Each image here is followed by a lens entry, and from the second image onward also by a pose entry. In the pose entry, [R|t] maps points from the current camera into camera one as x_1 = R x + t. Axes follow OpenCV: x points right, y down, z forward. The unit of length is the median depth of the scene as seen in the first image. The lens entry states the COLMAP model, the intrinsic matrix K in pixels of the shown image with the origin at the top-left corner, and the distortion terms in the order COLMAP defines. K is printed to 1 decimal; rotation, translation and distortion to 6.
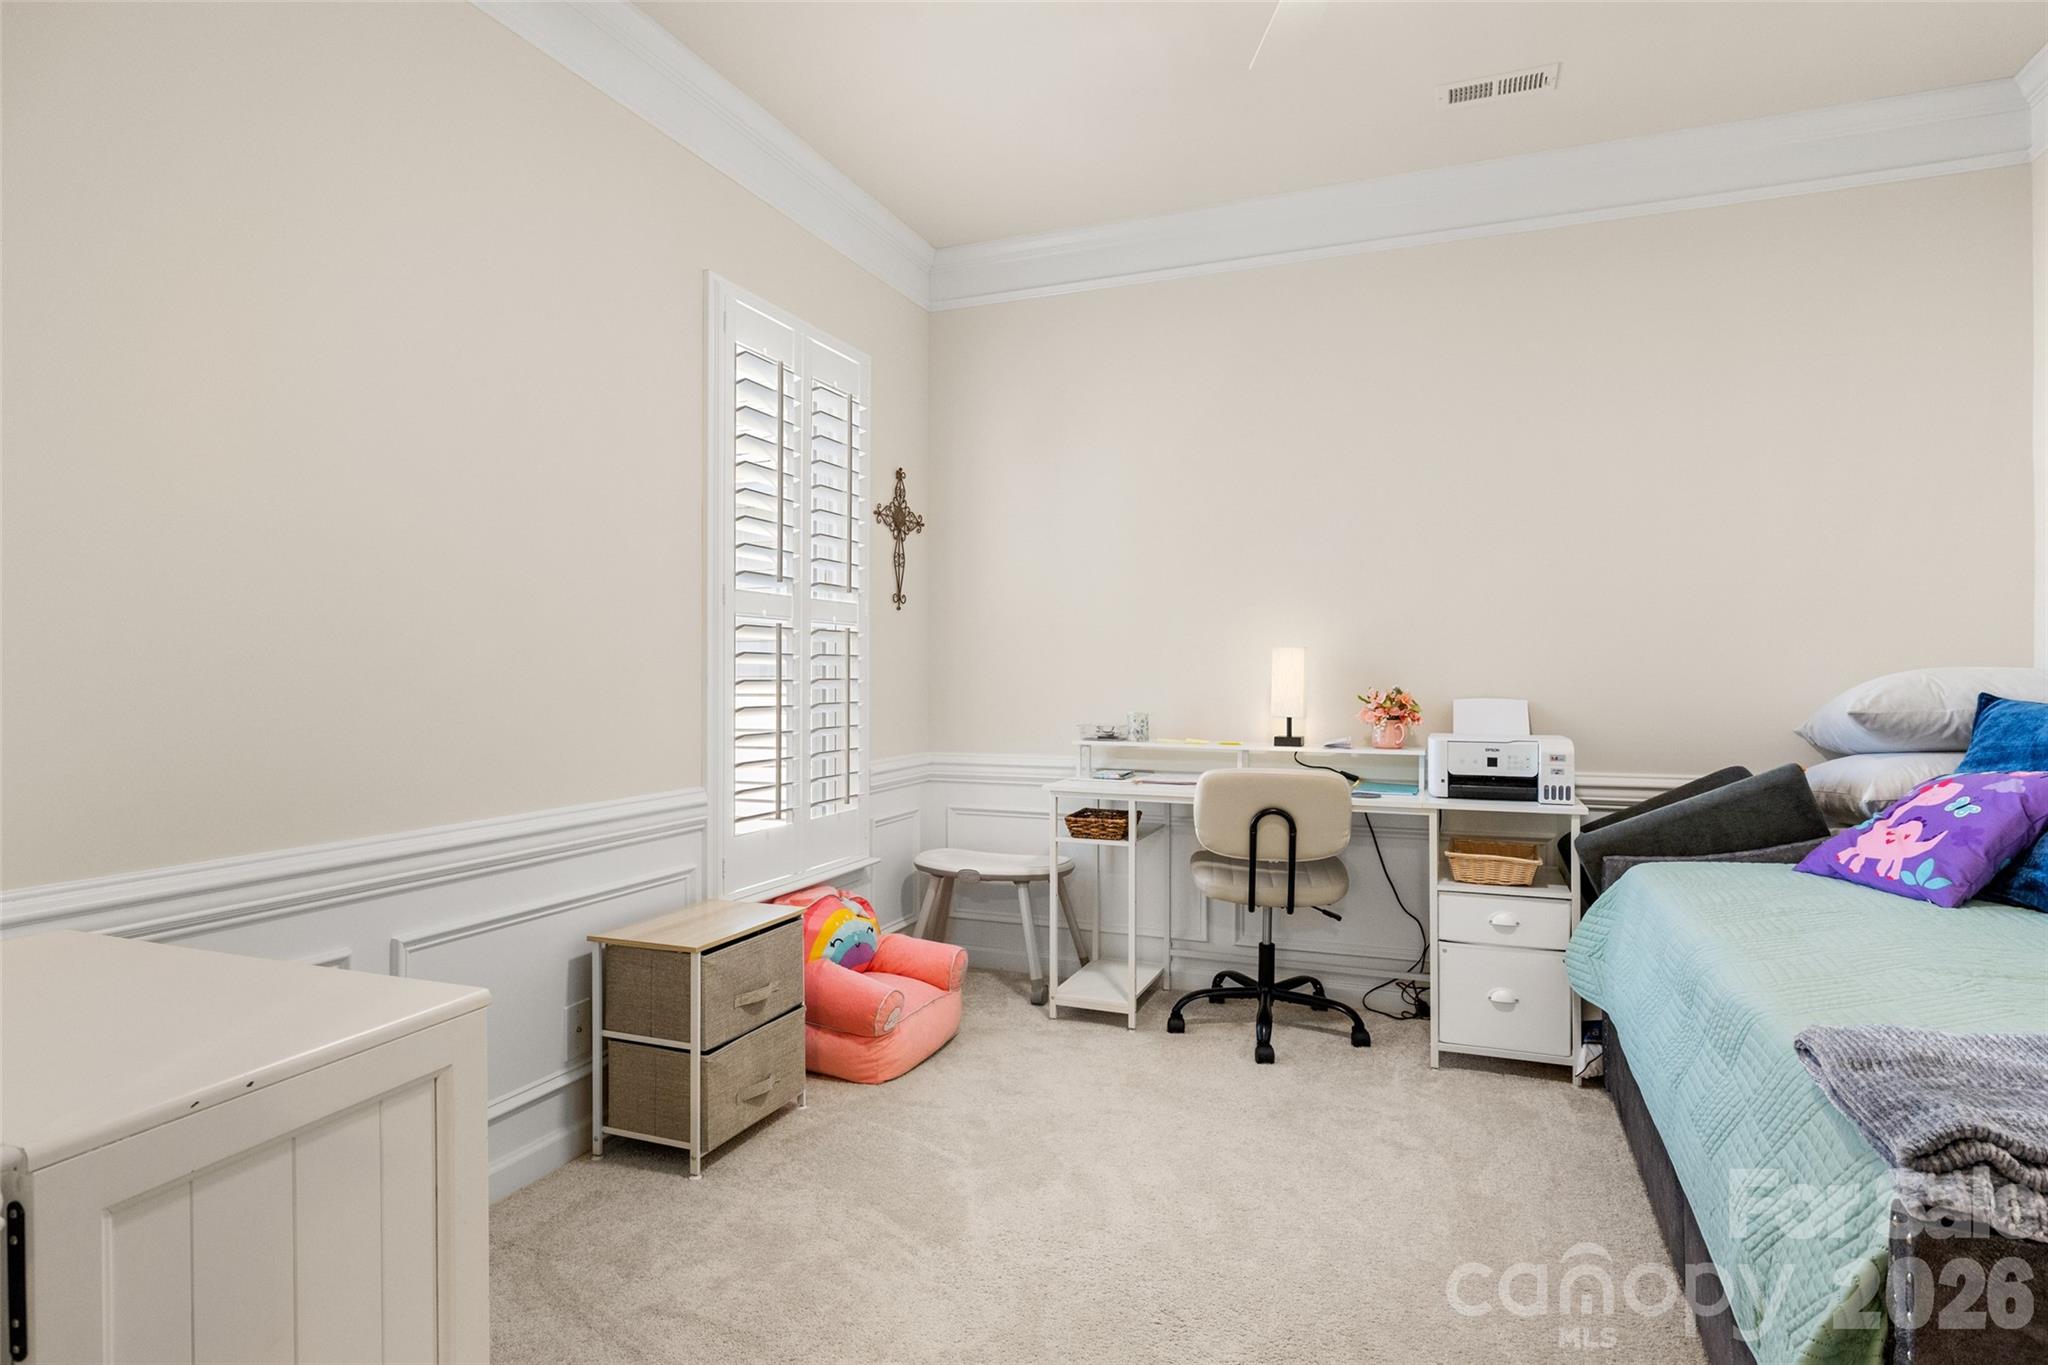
lens RADIAL K [[1121.3, 0, 1025.3], [0, 1121.3, 668.4], [0, 0, 1]] dist [-0.000692, -0.001296]
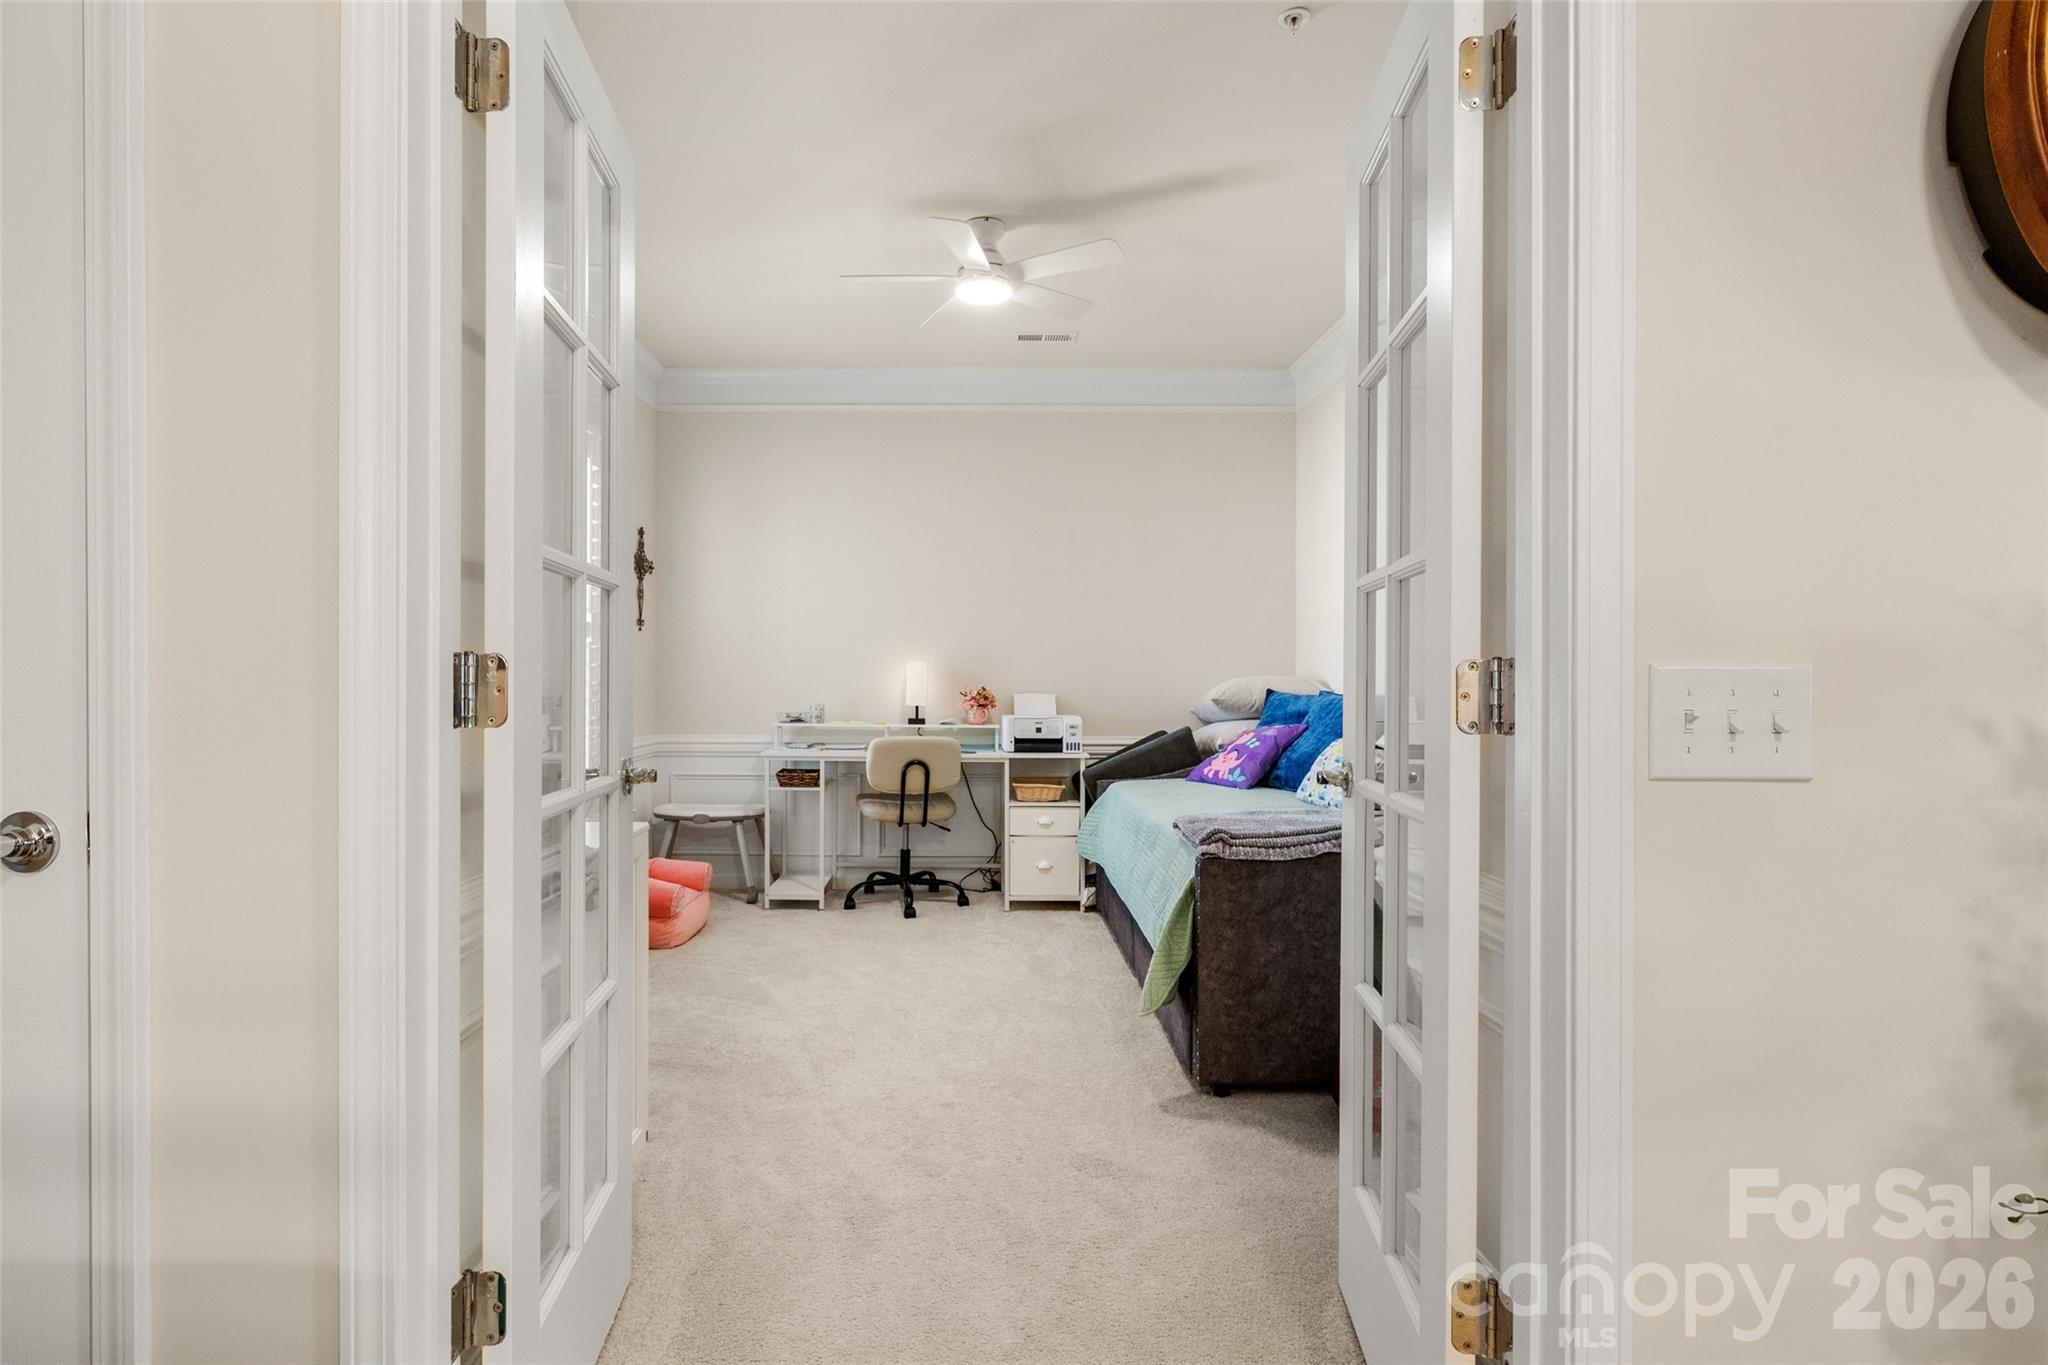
lens RADIAL K [[992.3, 0, 1022.8], [0, 992.3, 681.3], [0, 0, 1]] dist [-0.004119, -0.000415]
pose [[0.915233, 0.002619, 0.402916, -0.212376], [-0.005157, 0.999973, 0.005213, 0.001582], [-0.402891, -0.006849, 0.915222, -0.368473]]
